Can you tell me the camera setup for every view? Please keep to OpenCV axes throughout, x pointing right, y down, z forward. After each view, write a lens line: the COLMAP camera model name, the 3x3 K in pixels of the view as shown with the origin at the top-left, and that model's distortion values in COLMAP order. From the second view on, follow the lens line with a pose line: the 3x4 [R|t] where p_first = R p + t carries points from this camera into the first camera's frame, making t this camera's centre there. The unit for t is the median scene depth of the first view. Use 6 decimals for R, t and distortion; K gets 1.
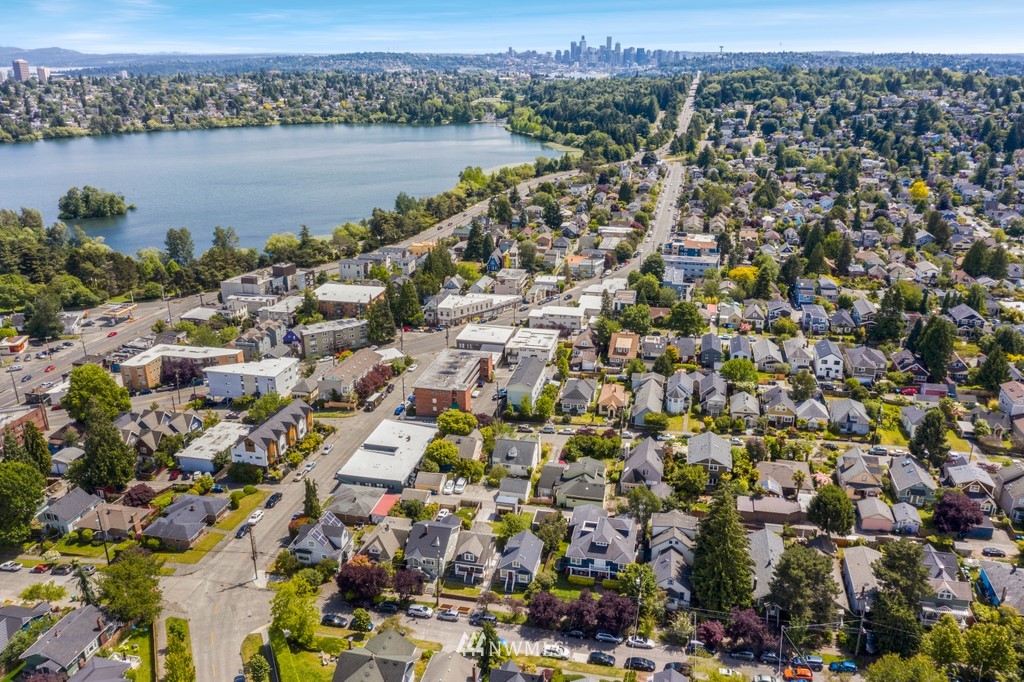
lens RADIAL K [[805.3, 0, 511.7], [0, 805.3, 344.2], [0, 0, 1]] dist [-0.023826, 0.008123]
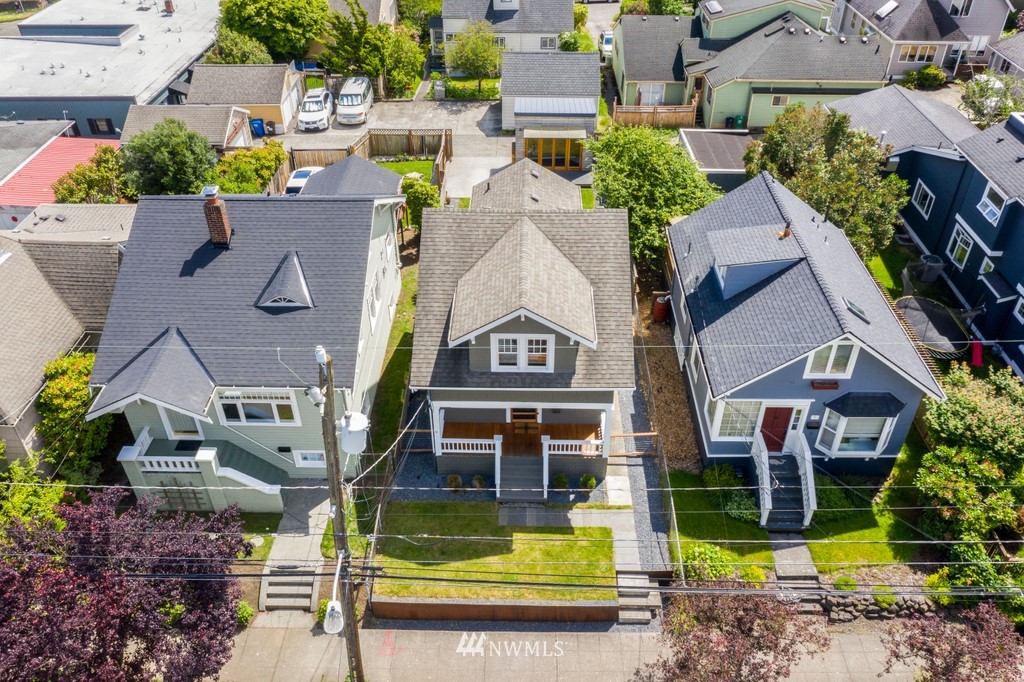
lens RADIAL K [[805.3, 0, 510.8], [0, 805.3, 339.9], [0, 0, 1]] dist [-0.023826, 0.008123]
pose [[0.980331, -0.120729, 0.156125, -0.065368], [0.070804, 0.953555, 0.292780, 0.180783], [-0.184221, -0.275967, 0.943348, 0.712152]]
